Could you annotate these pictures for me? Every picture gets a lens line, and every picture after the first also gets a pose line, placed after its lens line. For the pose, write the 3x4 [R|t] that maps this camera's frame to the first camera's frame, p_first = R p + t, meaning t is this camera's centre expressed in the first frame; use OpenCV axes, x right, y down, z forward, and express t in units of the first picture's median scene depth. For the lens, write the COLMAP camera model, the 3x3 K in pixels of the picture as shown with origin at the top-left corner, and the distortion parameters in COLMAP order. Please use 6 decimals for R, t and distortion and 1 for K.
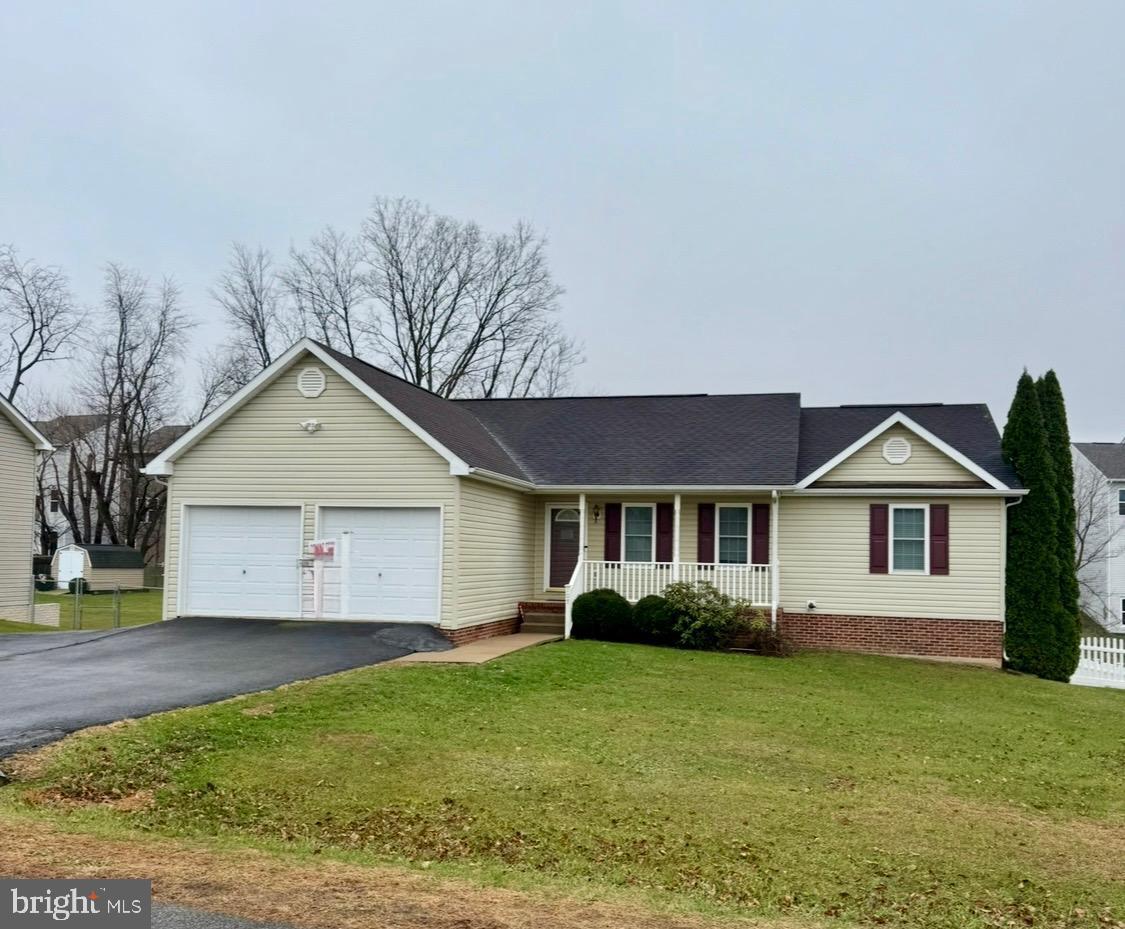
lens RADIAL K [[1147.4, 0, 562.5], [0, 1147.4, 533.9], [0, 0, 1]] dist [0.264351, -0.691771]
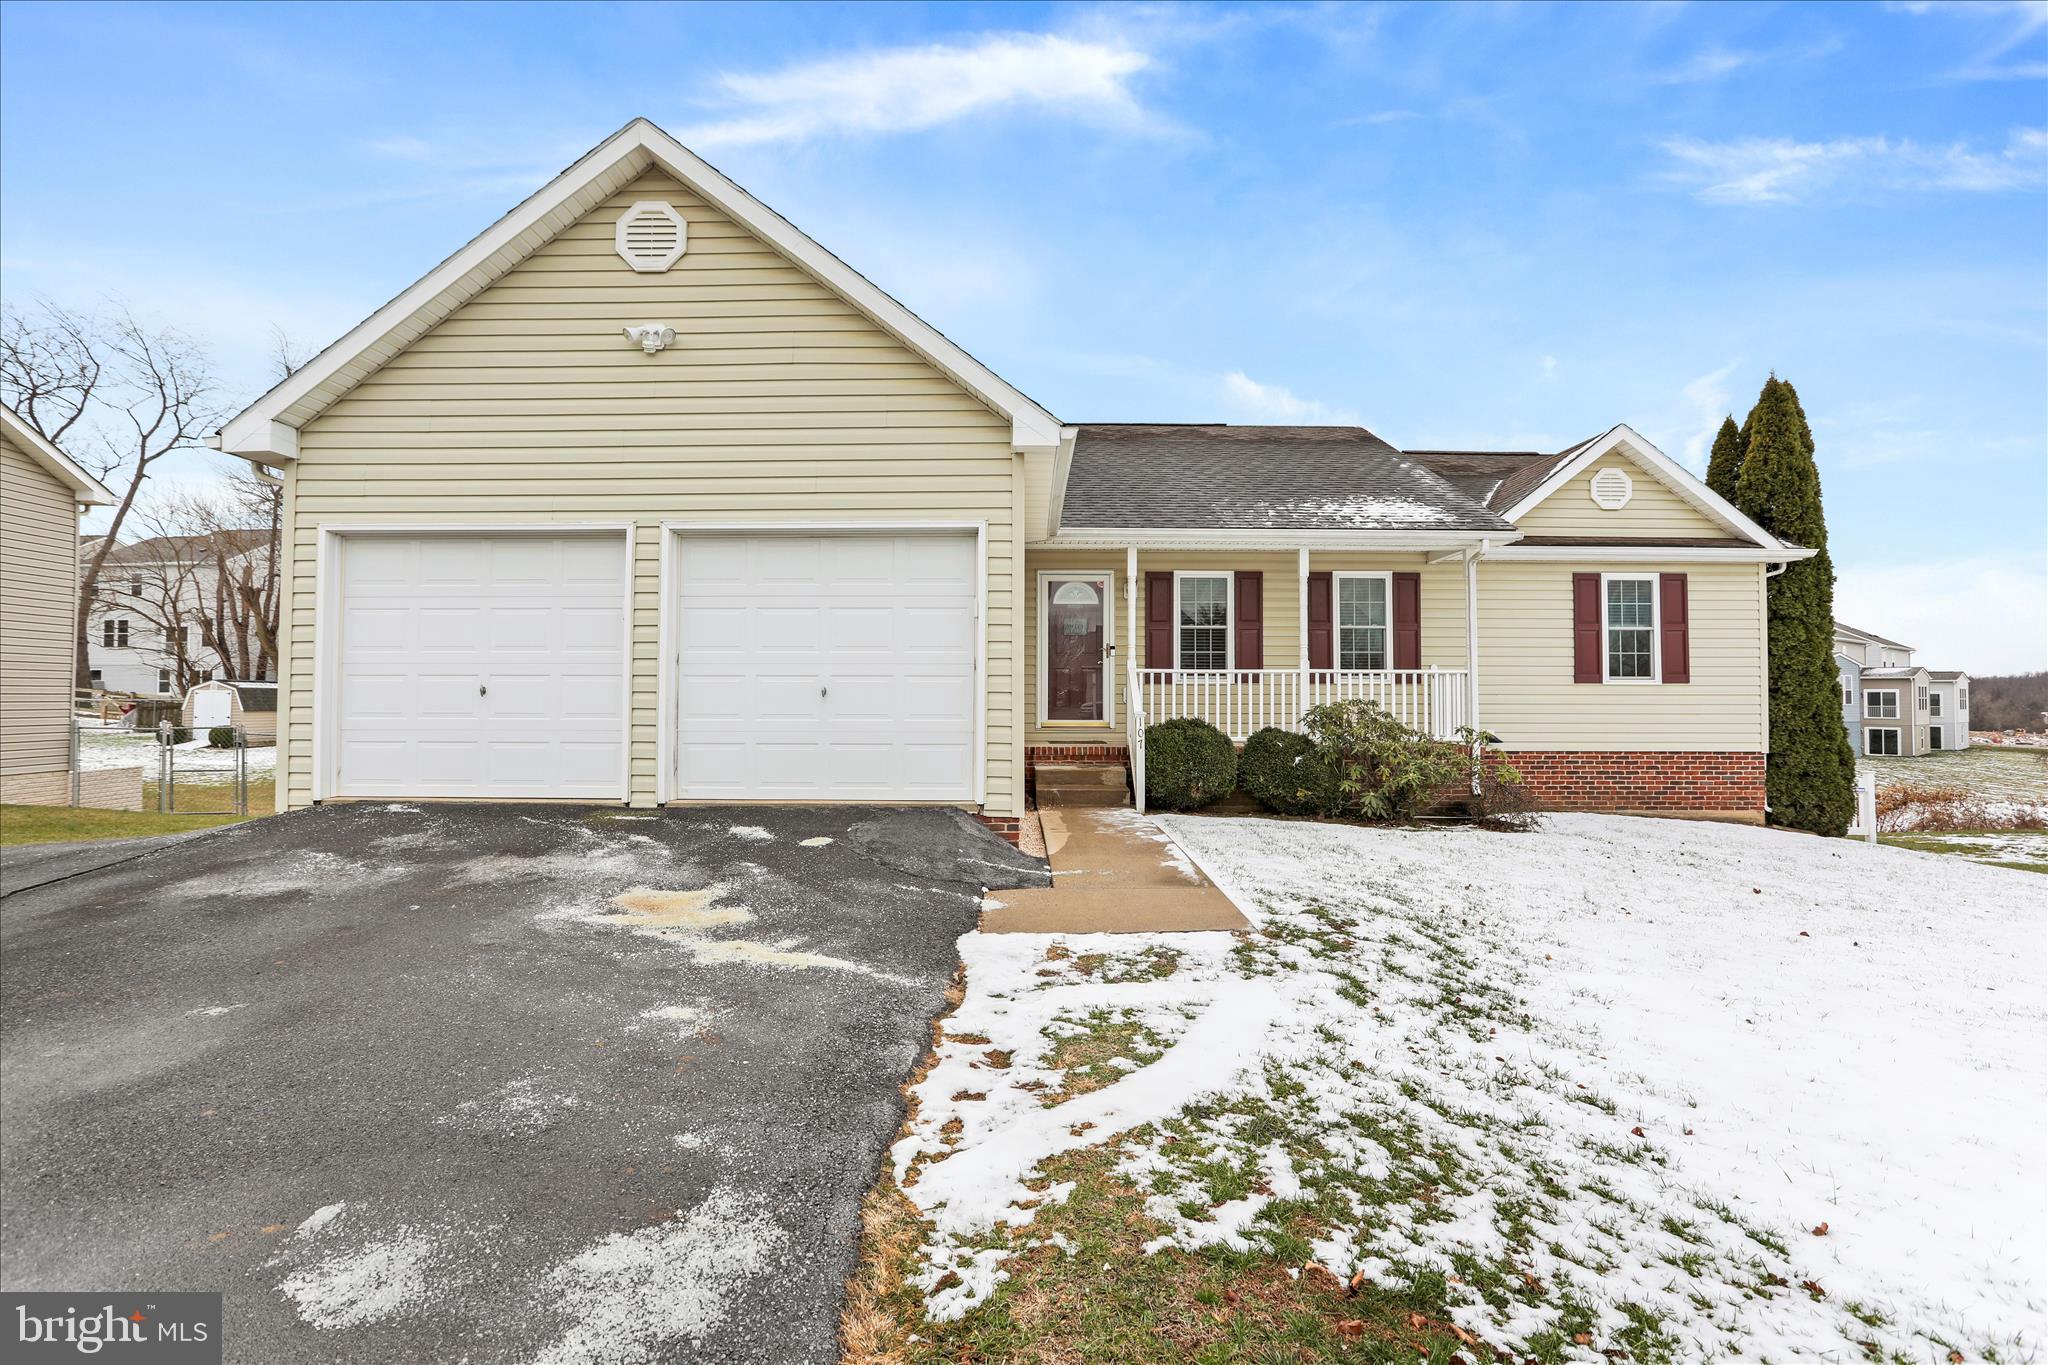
lens RADIAL K [[1034.4, 0, 1032.5], [0, 1034.4, 689.5], [0, 0, 1]] dist [-0.056997, 0.028891]
pose [[0.969000, -0.013962, 0.246666, -0.156533], [0.011613, 0.999872, 0.010974, 0.027574], [-0.246788, -0.007770, 0.969038, 0.542541]]
